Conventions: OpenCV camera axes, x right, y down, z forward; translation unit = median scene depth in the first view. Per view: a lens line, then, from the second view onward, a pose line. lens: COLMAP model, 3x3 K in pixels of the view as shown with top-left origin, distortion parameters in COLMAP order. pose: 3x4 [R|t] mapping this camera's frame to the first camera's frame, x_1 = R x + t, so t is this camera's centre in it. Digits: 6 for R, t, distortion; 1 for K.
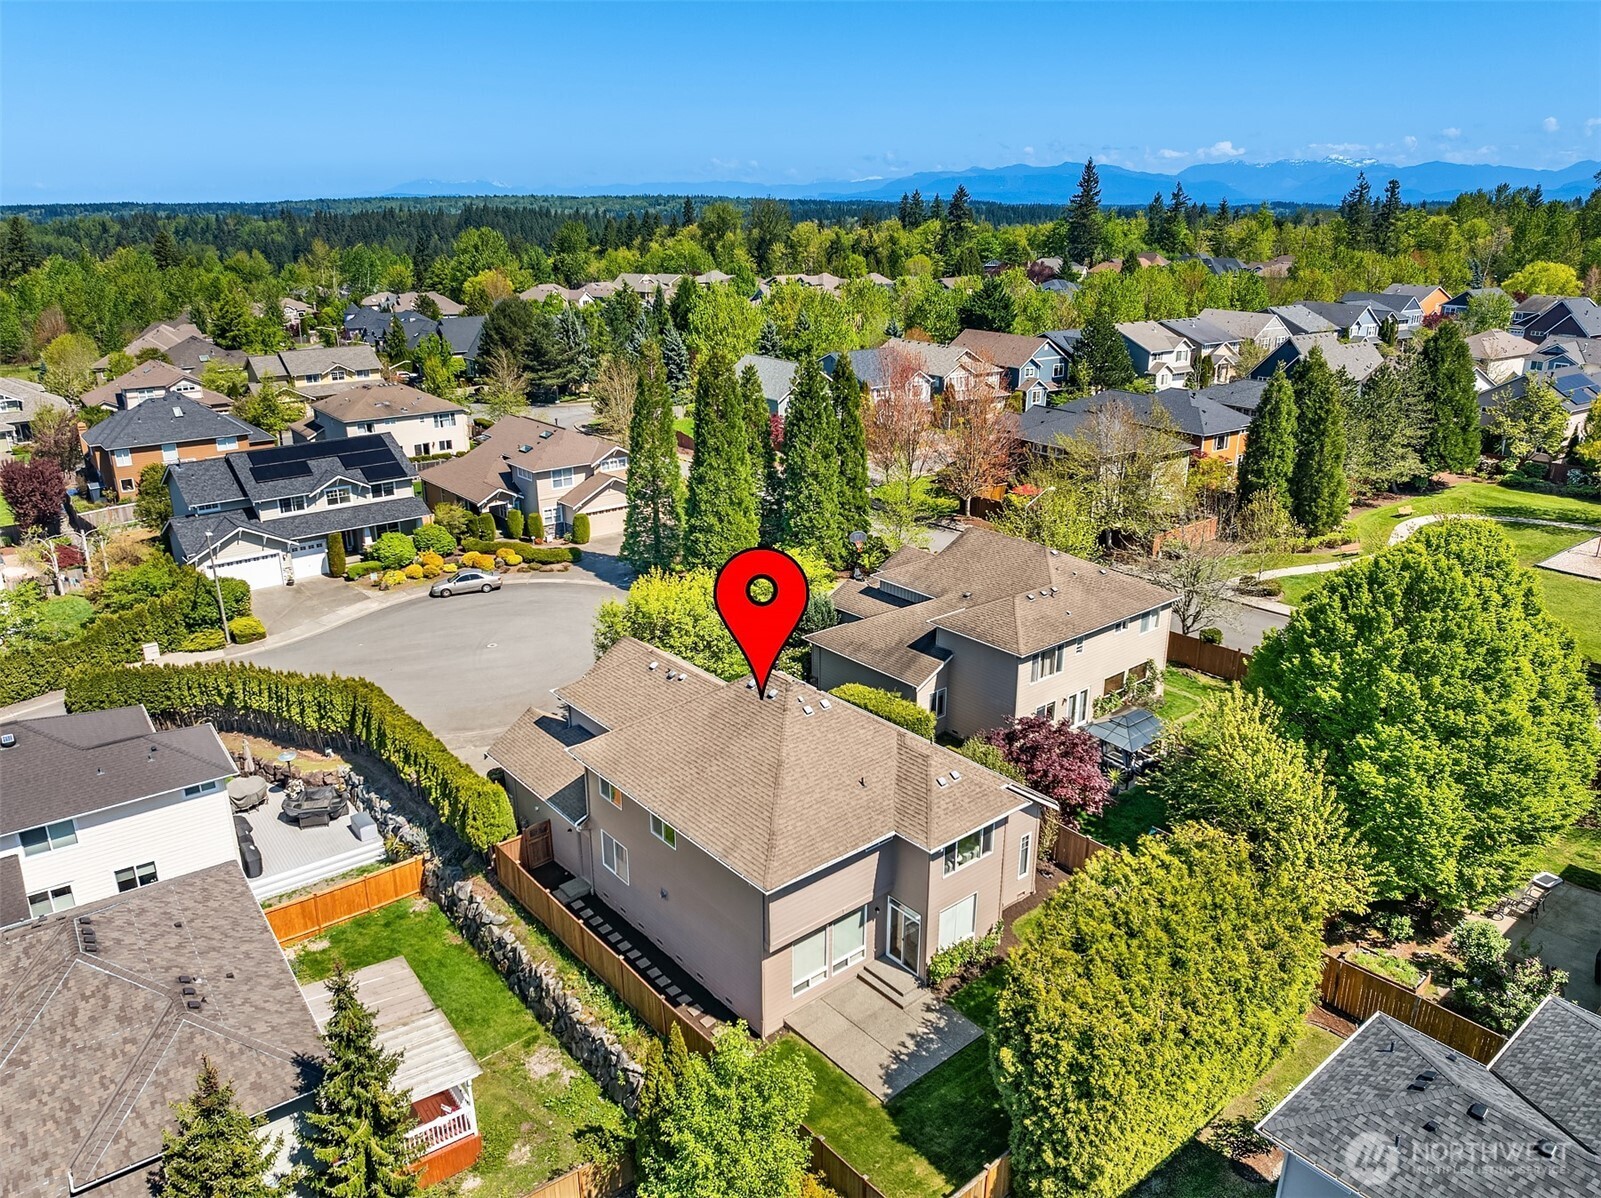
lens RADIAL K [[1124.1, 0, 800.5], [0, 1124.1, 599.0], [0, 0, 1]] dist [-0.038105, -0.003444]
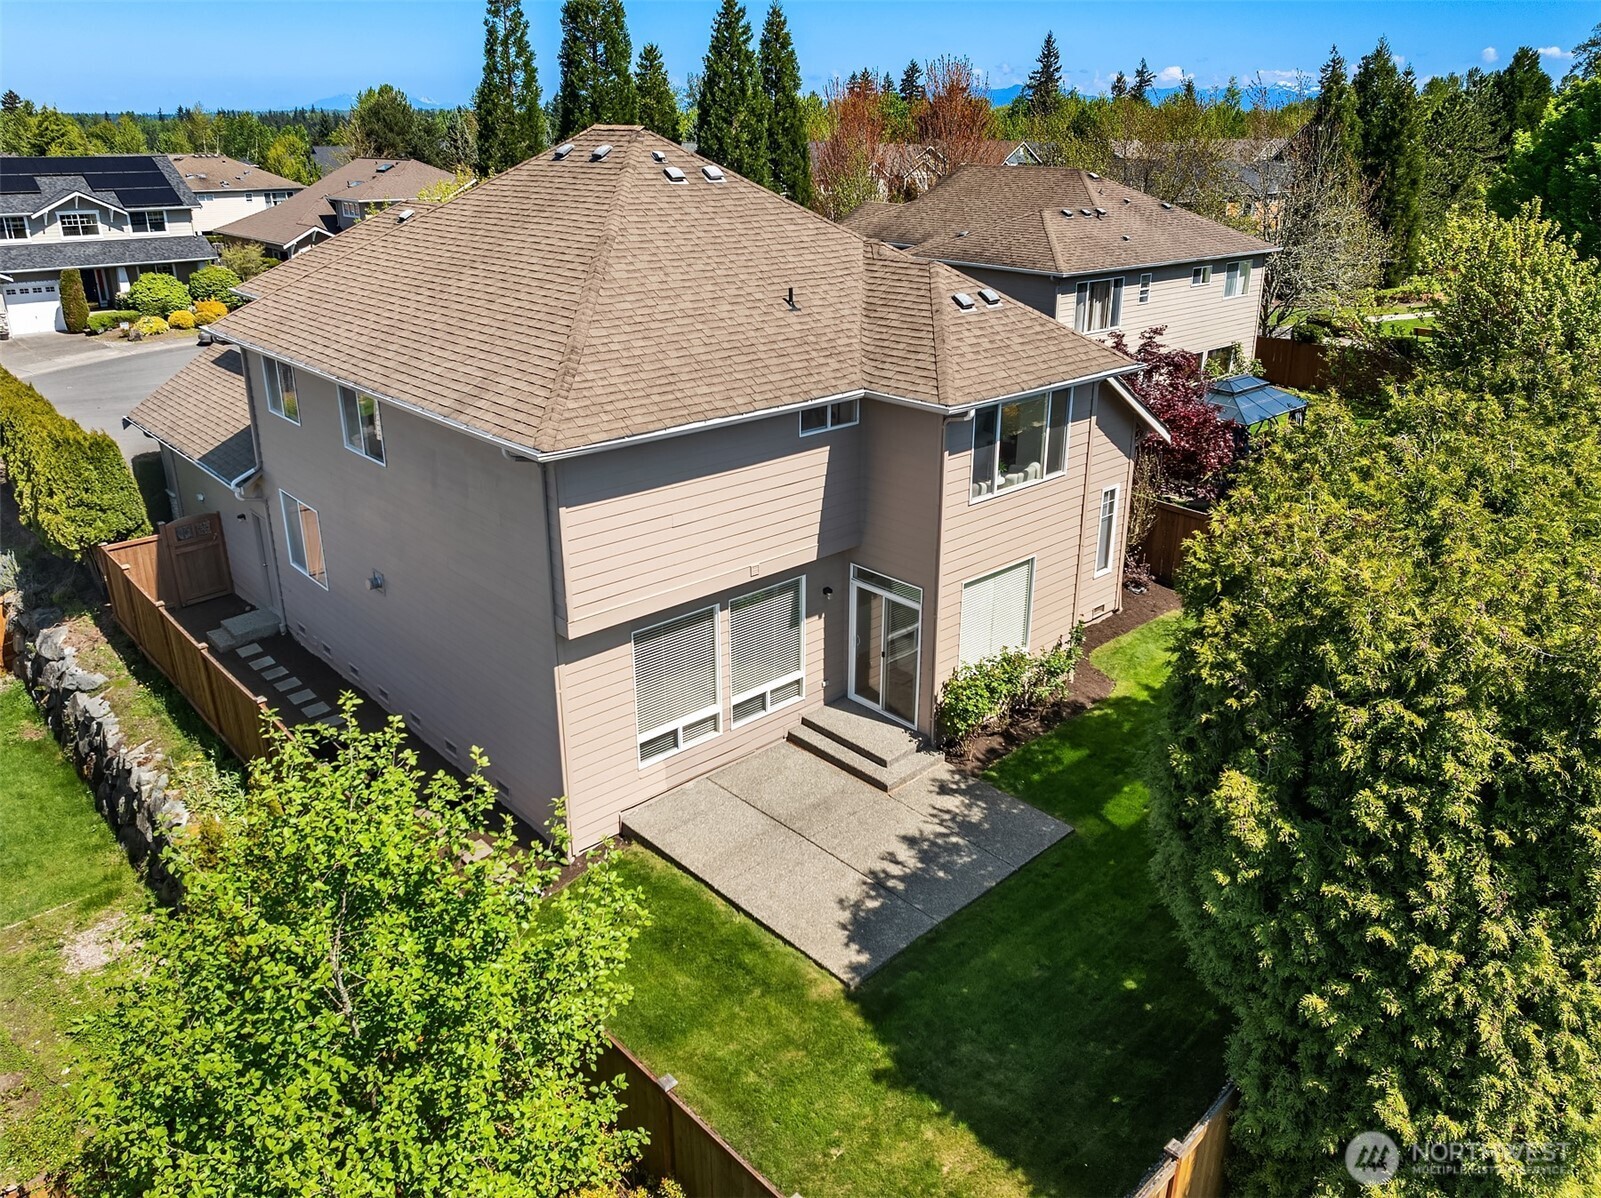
lens RADIAL K [[1142.8, 0, 825.8], [0, 1142.8, 559.4], [0, 0, 1]] dist [-0.035524, 0.004887]
pose [[0.997795, -0.015350, 0.064571, 0.037611], [0.014090, 0.999702, 0.019916, 0.258305], [-0.064857, -0.018962, 0.997714, 0.531994]]
